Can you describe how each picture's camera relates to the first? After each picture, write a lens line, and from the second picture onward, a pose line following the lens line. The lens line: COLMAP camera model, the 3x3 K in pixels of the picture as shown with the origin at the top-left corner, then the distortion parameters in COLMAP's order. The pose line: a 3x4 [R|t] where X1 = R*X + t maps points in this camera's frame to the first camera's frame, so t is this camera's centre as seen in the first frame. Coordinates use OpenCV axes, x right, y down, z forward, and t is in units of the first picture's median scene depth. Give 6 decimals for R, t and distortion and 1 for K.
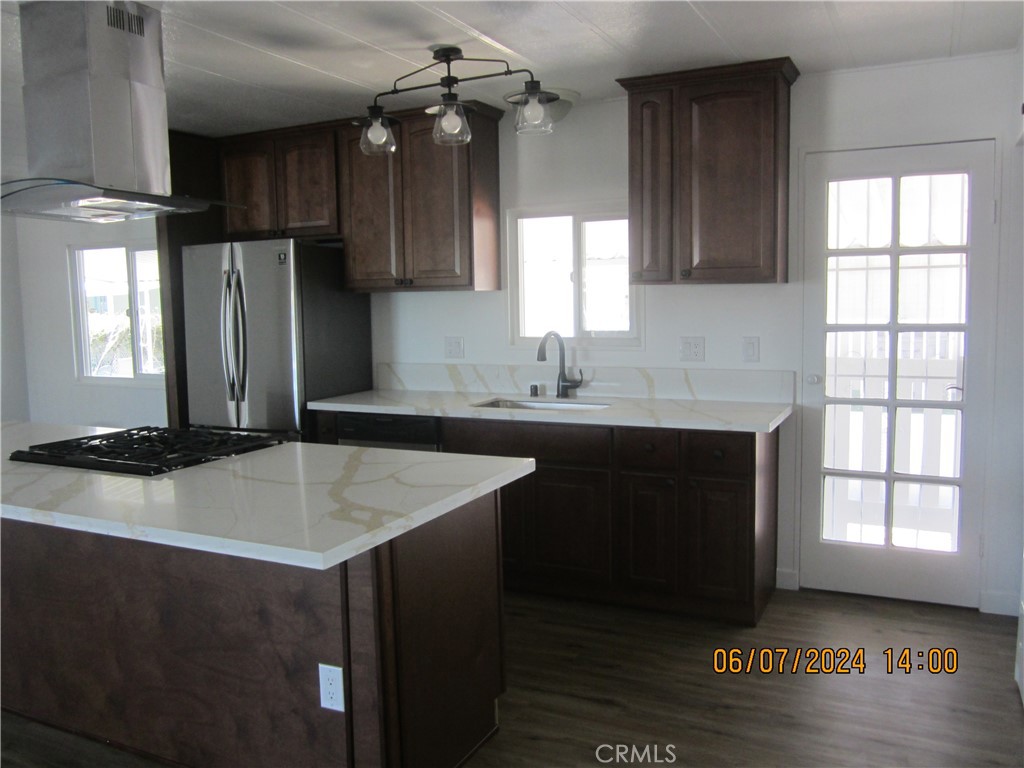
lens RADIAL K [[844.9, 0, 512.0], [0, 844.9, 384.0], [0, 0, 1]] dist [-0.047516, 0.016224]
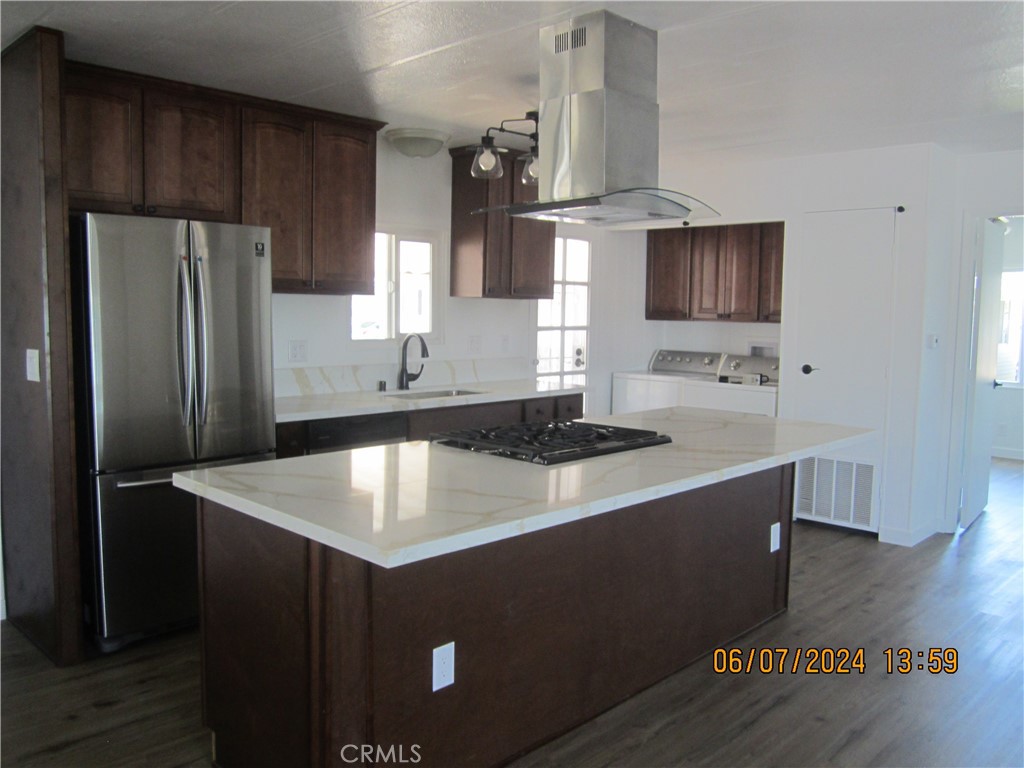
lens RADIAL K [[835.8, 0, 512.7], [0, 835.8, 401.4], [0, 0, 1]] dist [-0.005686, -0.001032]
pose [[0.310598, -0.079601, 0.947202, -1.012125], [0.074551, 0.995458, 0.059210, -0.025687], [-0.947613, 0.052225, 0.315122, 0.492855]]
